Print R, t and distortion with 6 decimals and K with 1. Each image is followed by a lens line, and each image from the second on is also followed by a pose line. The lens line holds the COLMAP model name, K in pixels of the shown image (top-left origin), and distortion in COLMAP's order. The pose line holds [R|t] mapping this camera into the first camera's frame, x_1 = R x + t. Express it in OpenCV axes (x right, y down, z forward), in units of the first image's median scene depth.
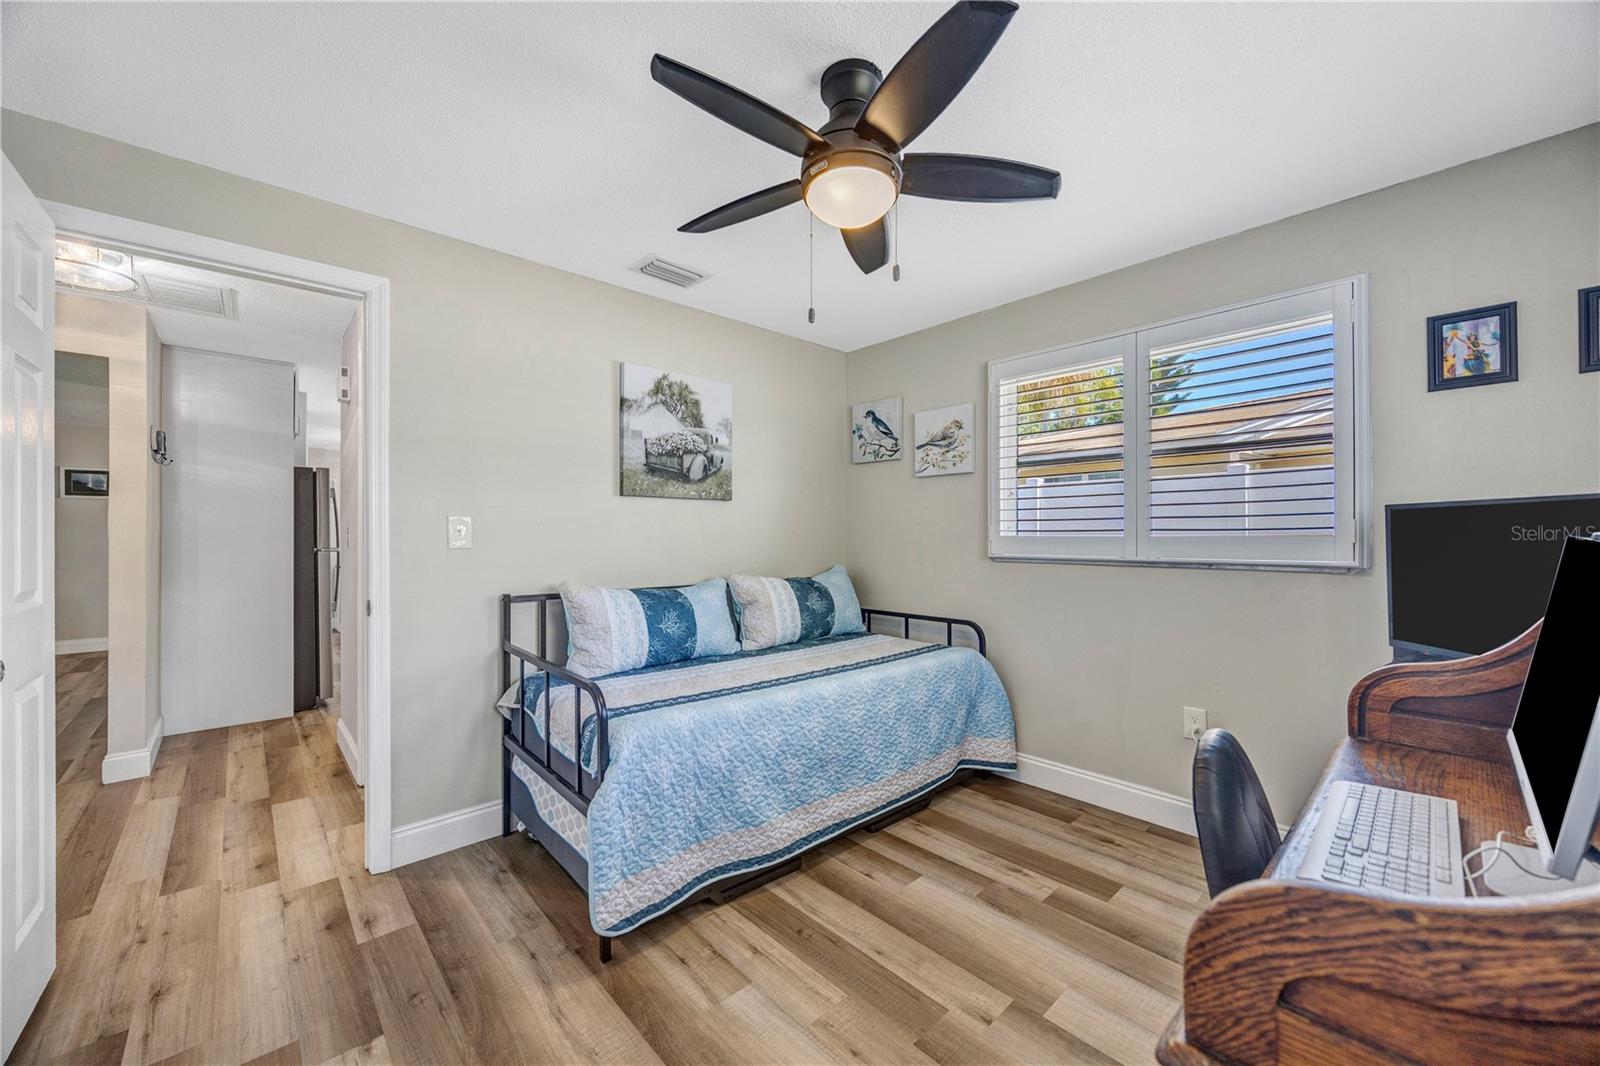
lens RADIAL K [[614.2, 0, 806.3], [0, 614.2, 529.7], [0, 0, 1]] dist [-0.001252, 0.000217]
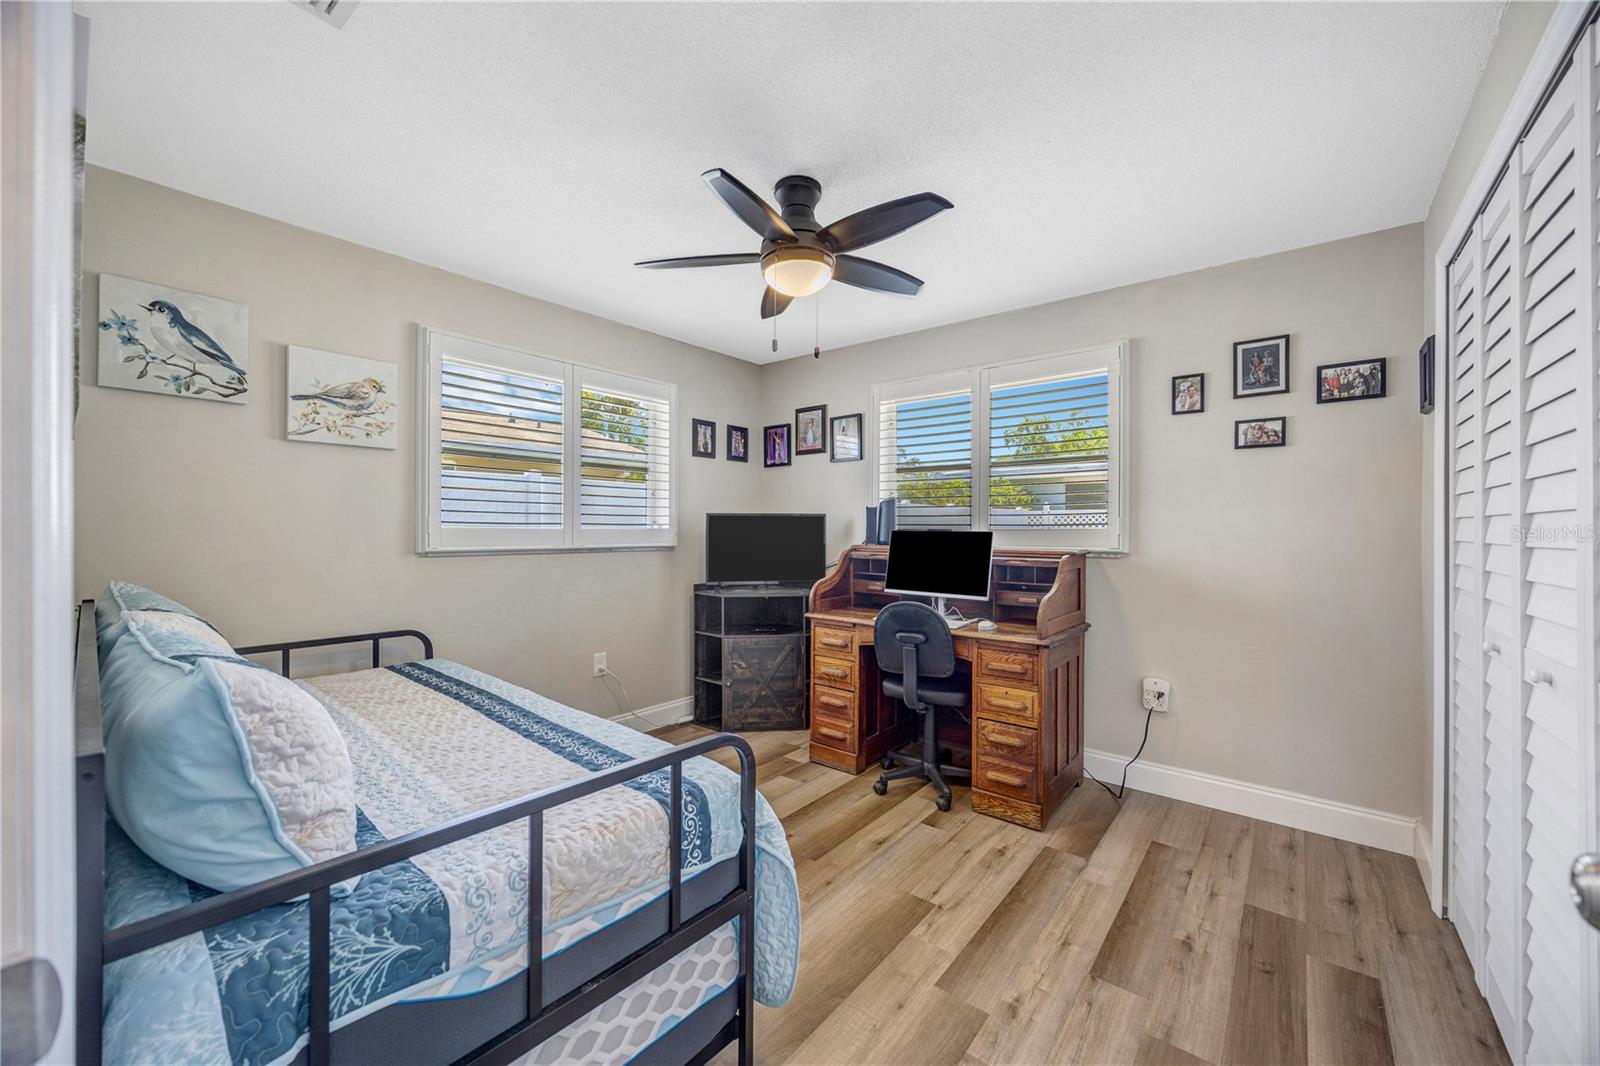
lens RADIAL K [[614.2, 0, 794.3], [0, 614.2, 532.3], [0, 0, 1]] dist [-0.001252, 0.000217]
pose [[-0.139217, -0.004117, 0.990253, -0.643703], [-0.013733, 0.999903, 0.002226, 0.007801], [-0.990167, -0.013289, -0.139260, 0.616397]]
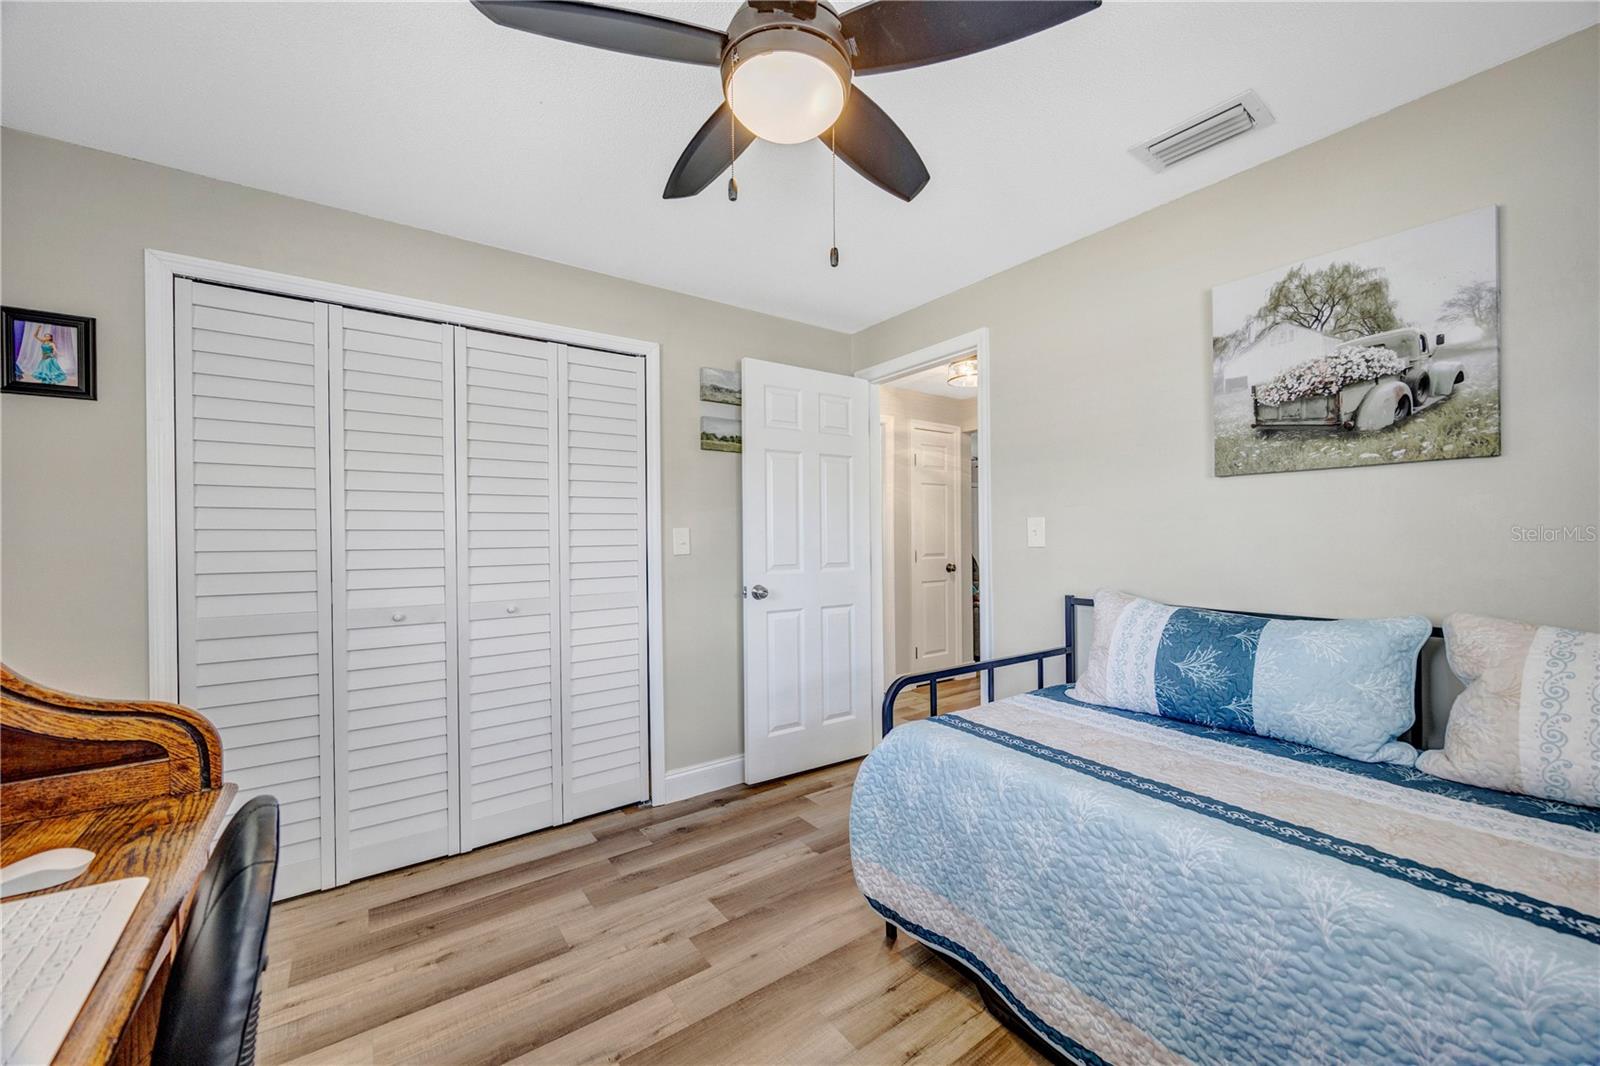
lens RADIAL K [[614.2, 0, 799.5], [0, 614.2, 533.4], [0, 0, 1]] dist [-0.001252, 0.000217]
pose [[-0.126163, -0.002010, -0.992007, 0.436900], [0.021065, 0.999767, -0.004705, 0.002643], [0.991786, -0.021490, -0.126091, 0.577639]]
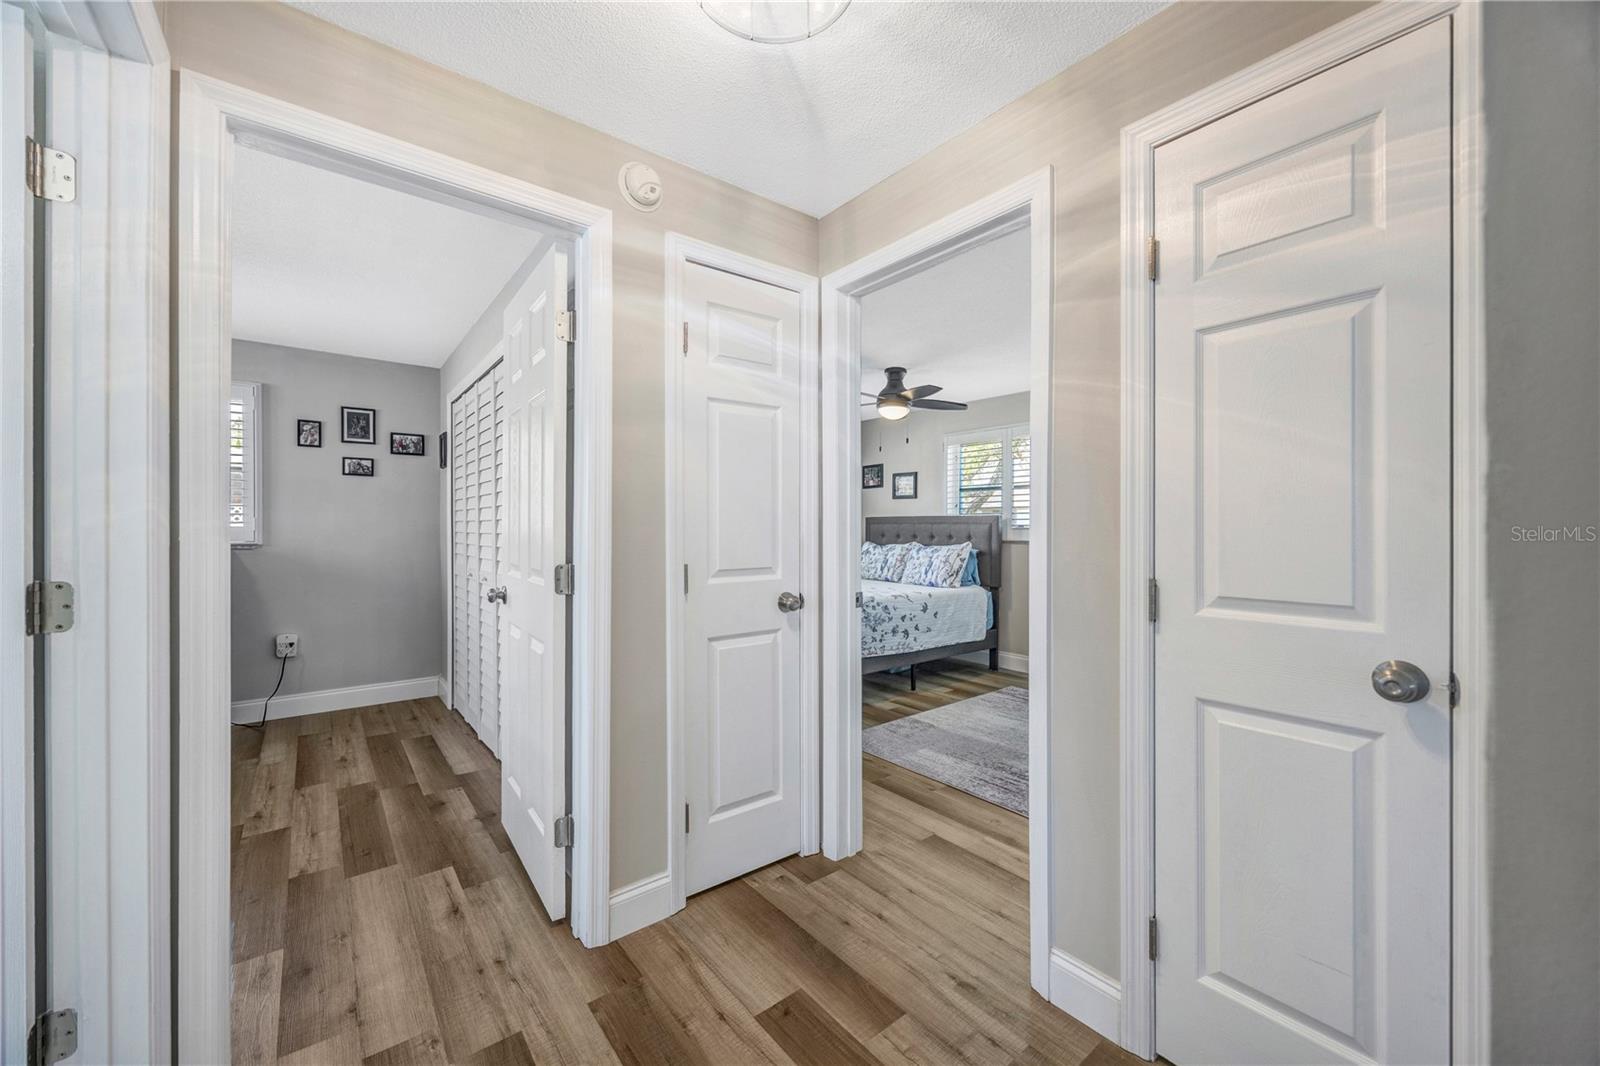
lens RADIAL K [[614.2, 0, 800.2], [0, 614.2, 526.4], [0, 0, 1]] dist [-0.001252, 0.000217]
pose [[-0.997259, 0.001300, 0.073976, -0.975412], [0.000362, 0.999919, -0.012685, 0.013826], [-0.073986, -0.012623, -0.997179, 1.154249]]
